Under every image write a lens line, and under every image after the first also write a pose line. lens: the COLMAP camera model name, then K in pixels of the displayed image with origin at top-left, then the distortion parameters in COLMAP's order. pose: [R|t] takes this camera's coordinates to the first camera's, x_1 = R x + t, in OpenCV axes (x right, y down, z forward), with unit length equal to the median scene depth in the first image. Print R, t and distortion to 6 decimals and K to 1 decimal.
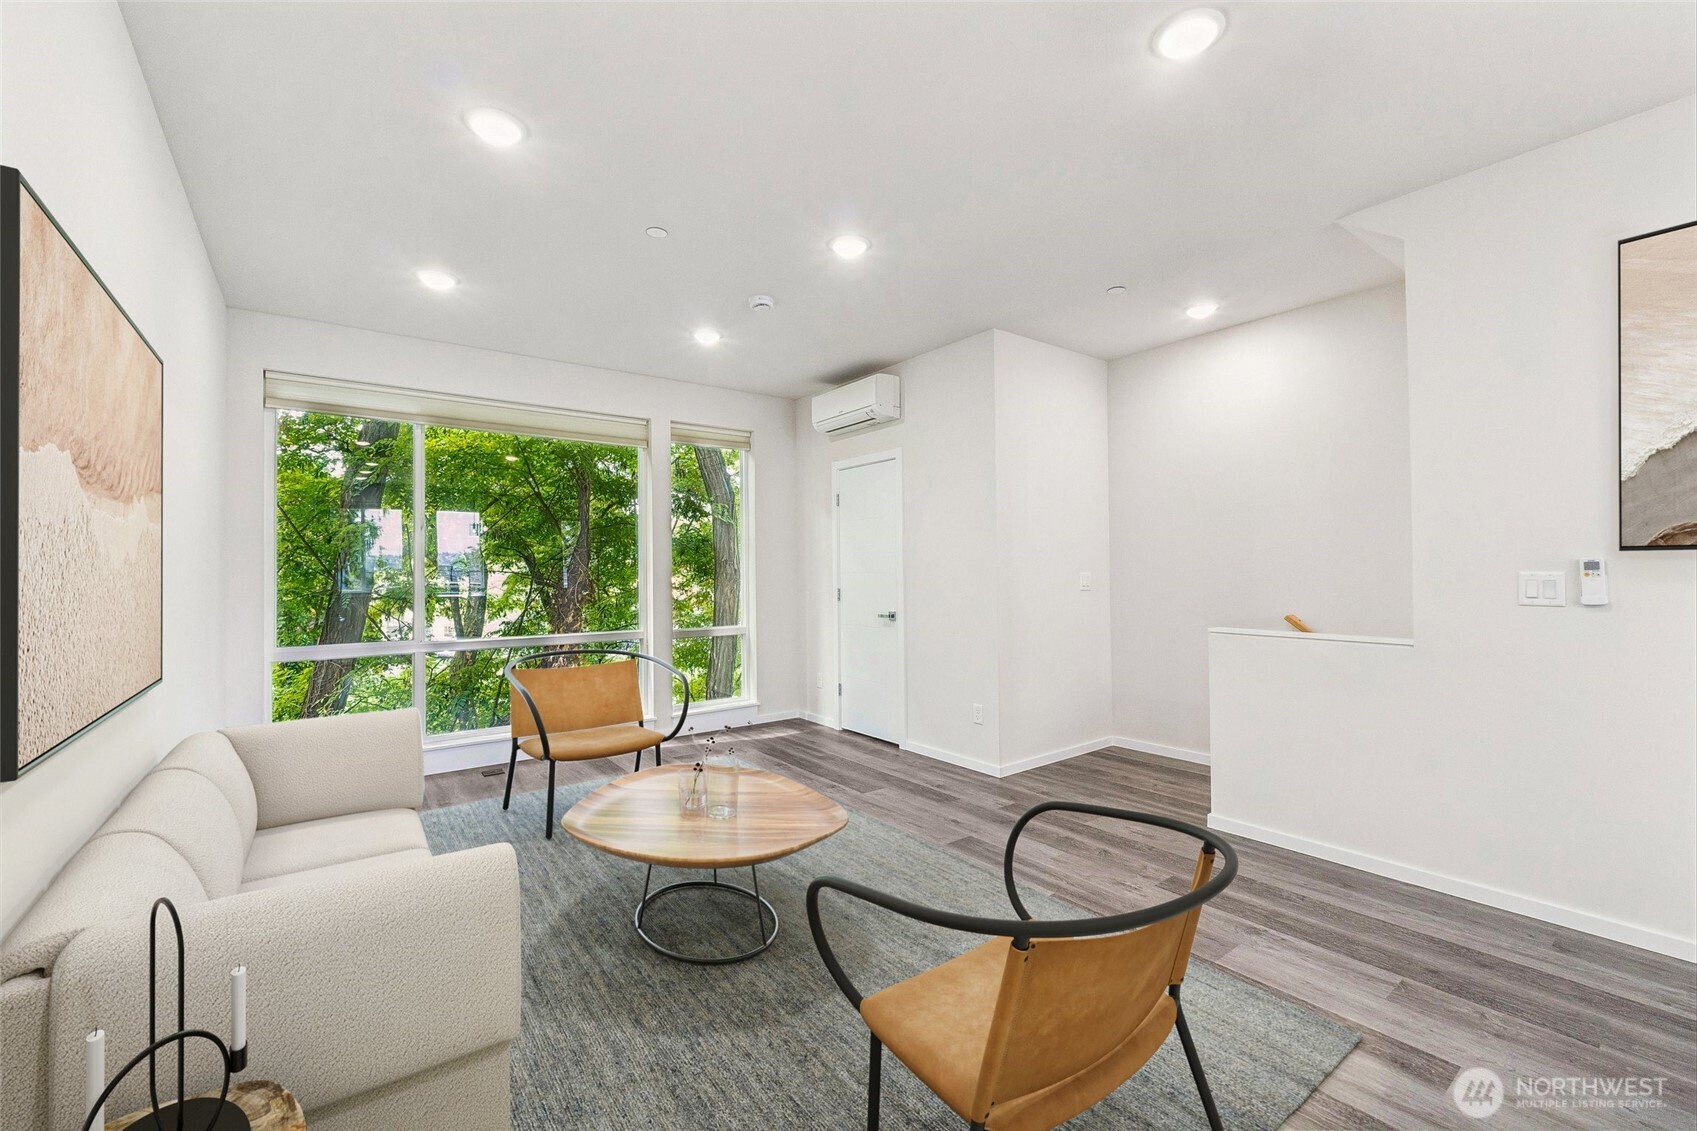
lens RADIAL K [[703.9, 0, 859.5], [0, 703.9, 566.5], [0, 0, 1]] dist [0.003206, 0.000005]
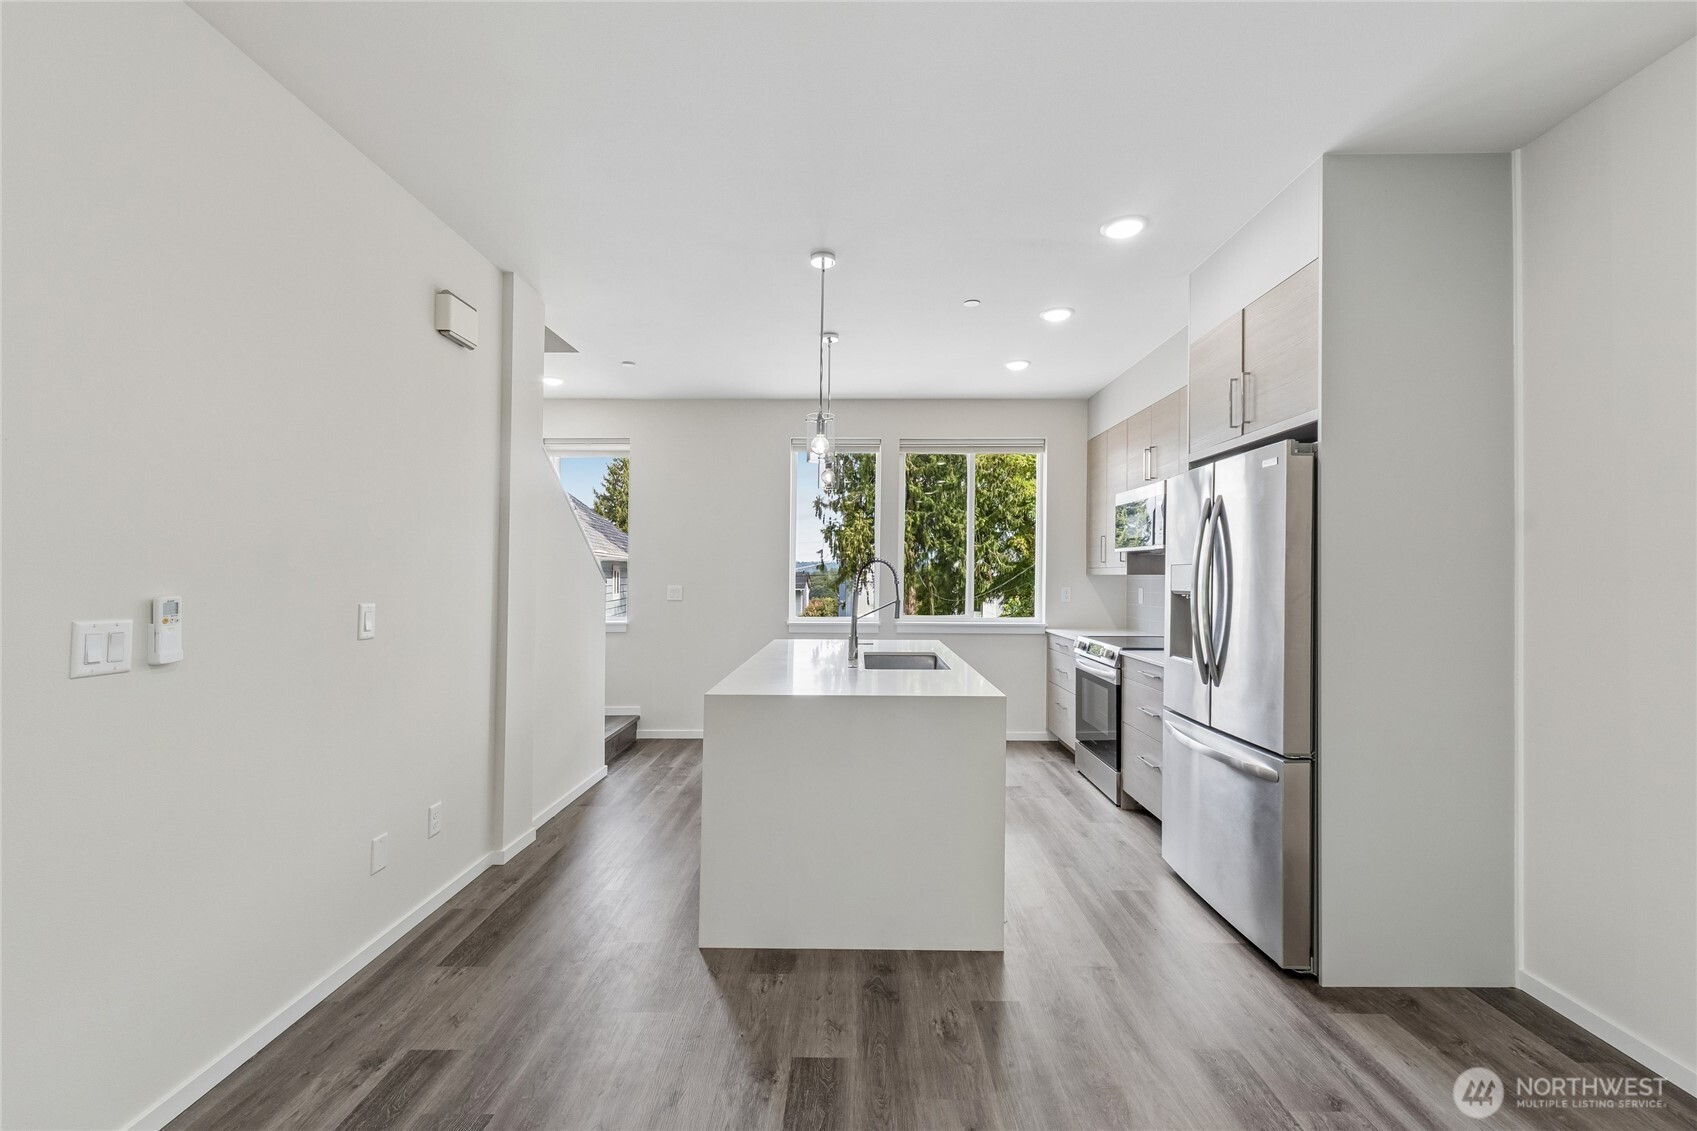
lens RADIAL K [[703.9, 0, 849.7], [0, 703.9, 567.8], [0, 0, 1]] dist [0.003206, 0.000005]
pose [[-0.790506, 0.016296, 0.612237, 0.035840], [0.002691, 0.999729, -0.023135, -0.015516], [-0.612448, -0.016641, -0.790336, 0.731578]]
